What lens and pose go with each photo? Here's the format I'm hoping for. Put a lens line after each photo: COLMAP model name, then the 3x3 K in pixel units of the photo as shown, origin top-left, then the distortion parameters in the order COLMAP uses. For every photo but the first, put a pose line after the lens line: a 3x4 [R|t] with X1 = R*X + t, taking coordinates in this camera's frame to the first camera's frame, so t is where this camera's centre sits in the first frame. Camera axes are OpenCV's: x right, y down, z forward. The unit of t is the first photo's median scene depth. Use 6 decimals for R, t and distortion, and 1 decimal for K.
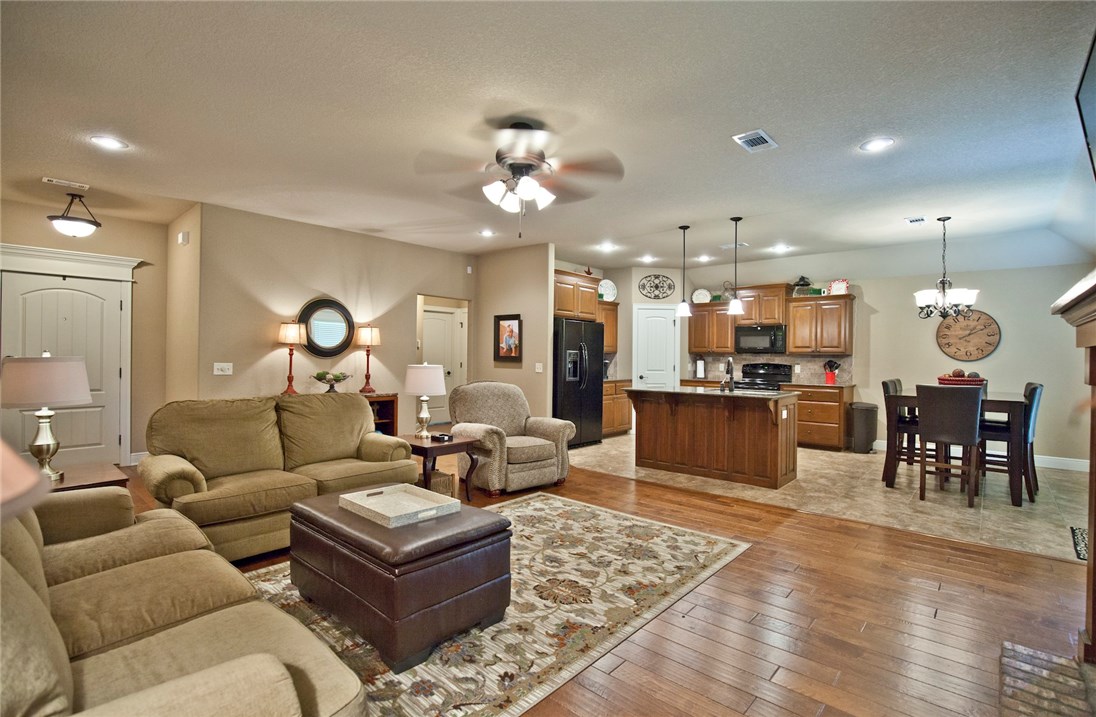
lens RADIAL K [[497.3, 0, 553.8], [0, 497.3, 357.1], [0, 0, 1]] dist [-0.017992, 0.000065]
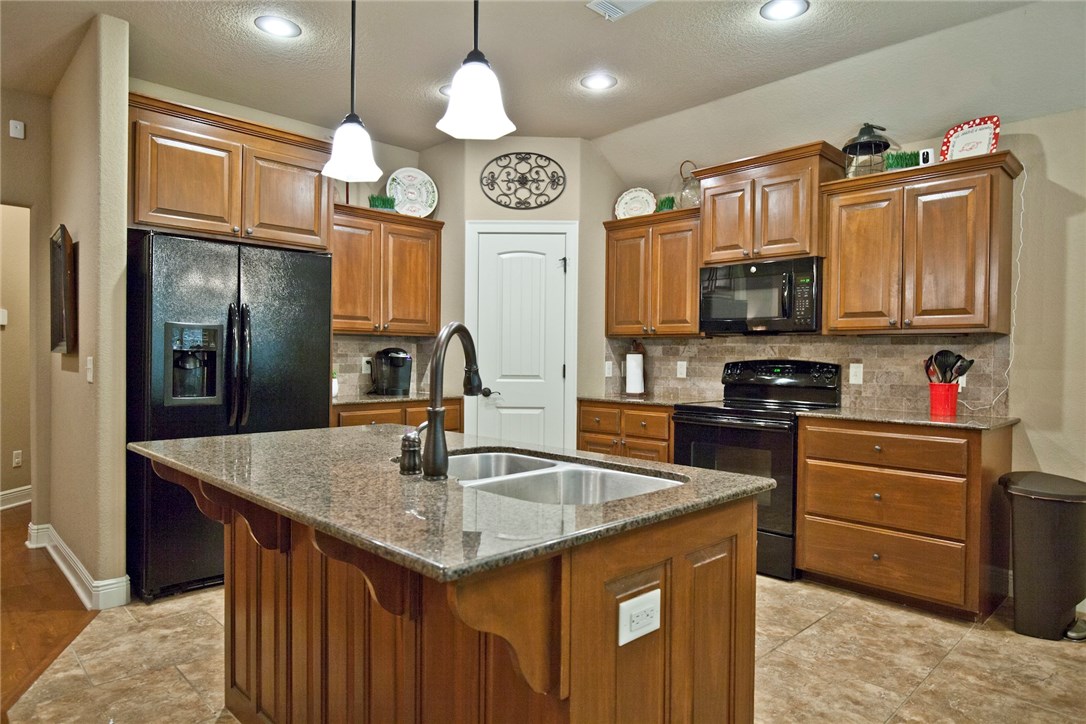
lens RADIAL K [[647.2, 0, 544.9], [0, 647.2, 366.6], [0, 0, 1]] dist [0.003209, 0.003629]
pose [[0.997268, 0.001031, -0.073860, 0.508584], [-0.000032, 0.999909, 0.013520, 0.019936], [0.073867, -0.013481, 0.997177, 0.848723]]
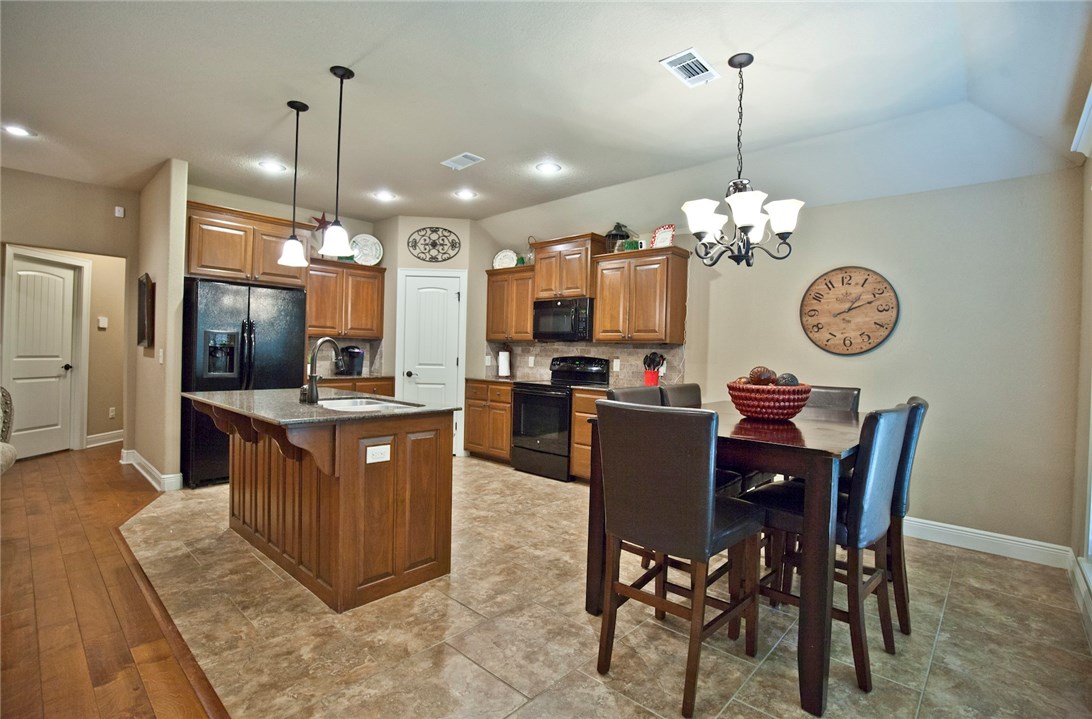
lens RADIAL K [[499.1, 0, 542.5], [0, 499.1, 357.1], [0, 0, 1]] dist [-0.015230, -0.000720]
pose [[0.999608, 0.014246, -0.024096, 0.719546], [-0.014057, 0.999869, 0.008016, 0.015838], [0.024207, -0.007674, 0.999678, 0.582520]]
